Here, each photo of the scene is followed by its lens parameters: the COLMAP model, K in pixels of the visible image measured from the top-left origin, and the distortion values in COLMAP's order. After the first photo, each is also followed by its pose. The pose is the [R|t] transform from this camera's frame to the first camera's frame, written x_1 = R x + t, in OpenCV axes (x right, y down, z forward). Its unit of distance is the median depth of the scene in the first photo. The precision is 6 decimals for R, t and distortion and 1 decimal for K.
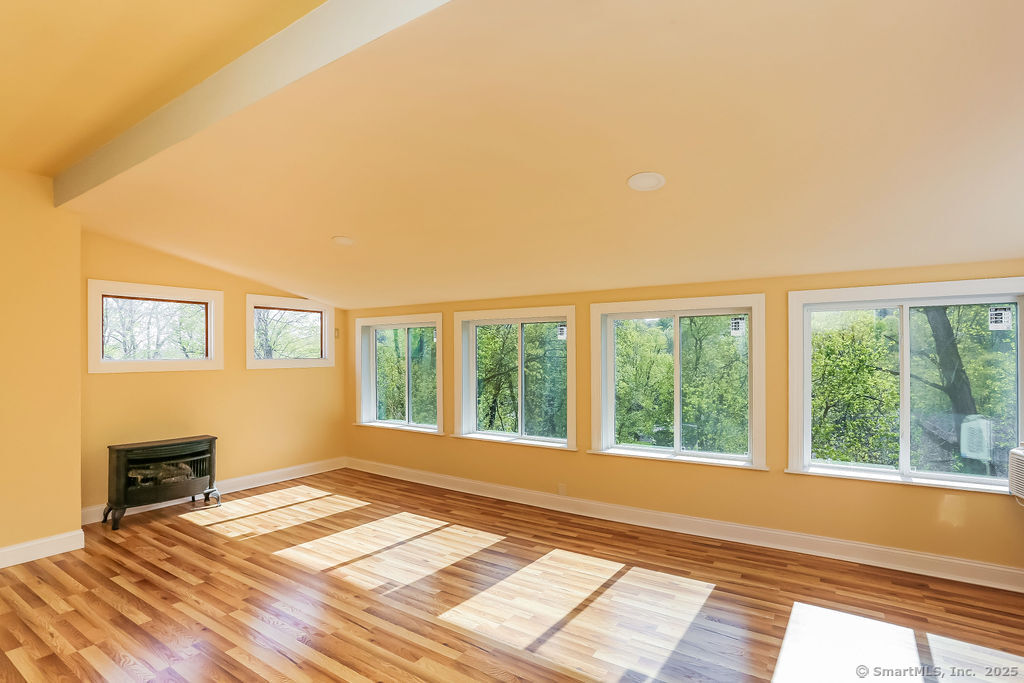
lens RADIAL K [[490.5, 0, 525.6], [0, 490.5, 345.2], [0, 0, 1]] dist [-0.063878, 0.016761]
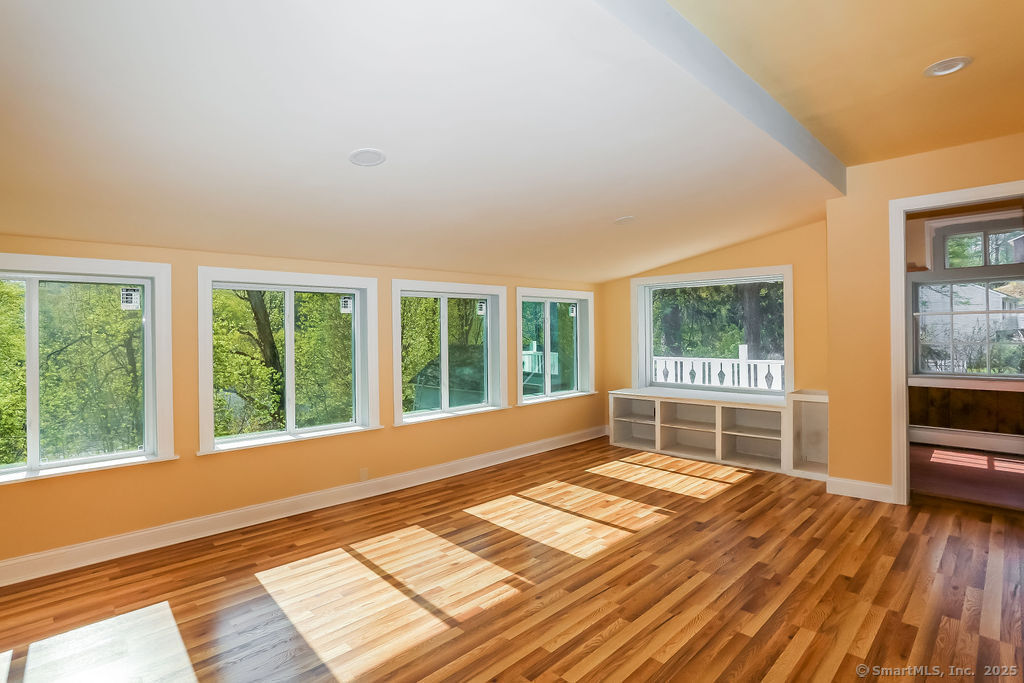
lens RADIAL K [[509.2, 0, 500.4], [0, 509.2, 340.6], [0, 0, 1]] dist [-0.067133, 0.032485]
pose [[0.241226, -0.016597, 0.970327, -0.917345], [-0.012898, 0.999711, 0.020306, 0.028696], [-0.970383, -0.017414, 0.240943, 0.629415]]
